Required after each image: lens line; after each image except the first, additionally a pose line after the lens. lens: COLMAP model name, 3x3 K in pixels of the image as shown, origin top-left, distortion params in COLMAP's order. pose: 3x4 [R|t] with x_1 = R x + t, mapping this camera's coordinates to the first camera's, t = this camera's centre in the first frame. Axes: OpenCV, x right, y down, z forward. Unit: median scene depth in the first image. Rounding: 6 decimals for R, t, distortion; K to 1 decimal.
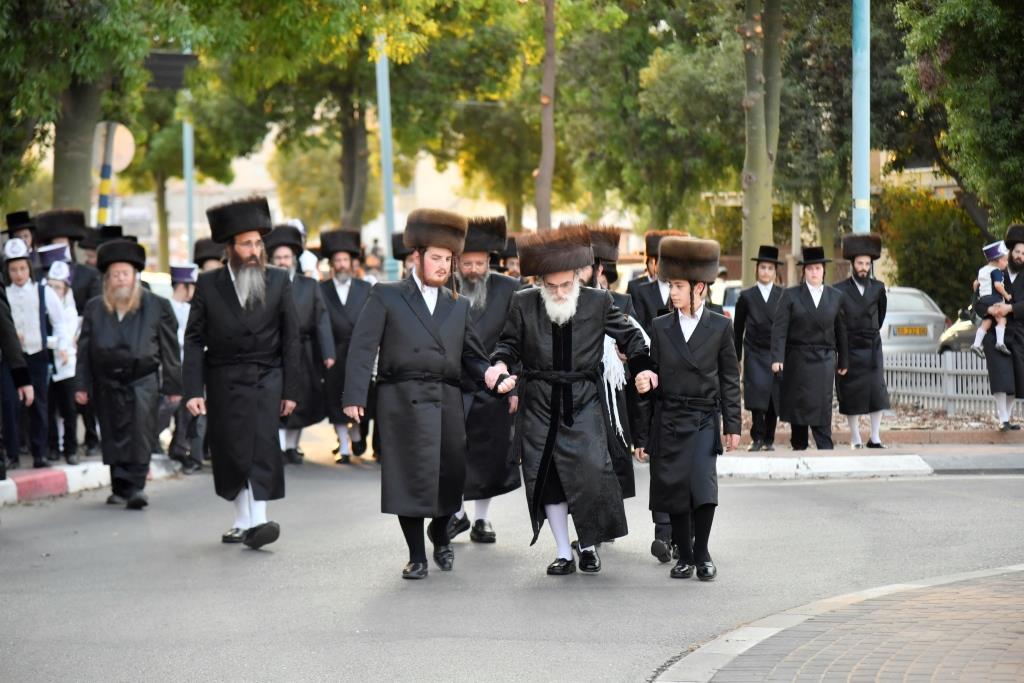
lens RADIAL K [[3305.6, 0, 512.0], [0, 3305.6, 341.5], [0, 0, 1]] dist [0.027610, 0.249499]
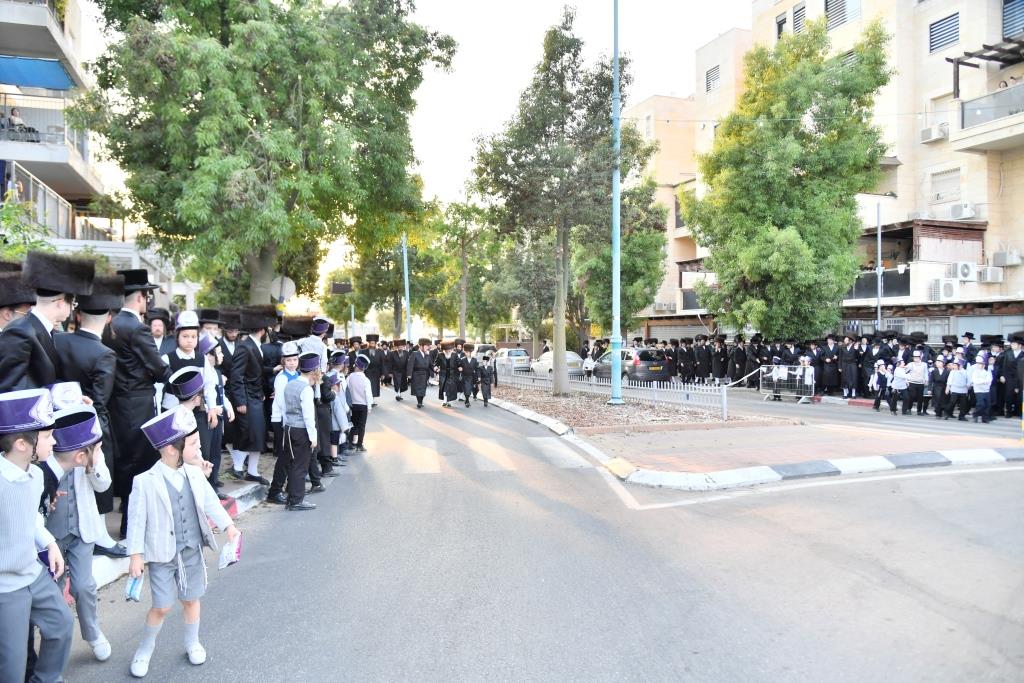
lens RADIAL K [[711.6, 0, 512.0], [0, 711.6, 341.5], [0, 0, 1]] dist [0.001551, 0.000291]
pose [[0.993767, 0.001226, 0.111467, -0.013076], [0.001802, 0.999632, -0.027064, -0.005814], [-0.111459, 0.027096, 0.993400, 0.265553]]
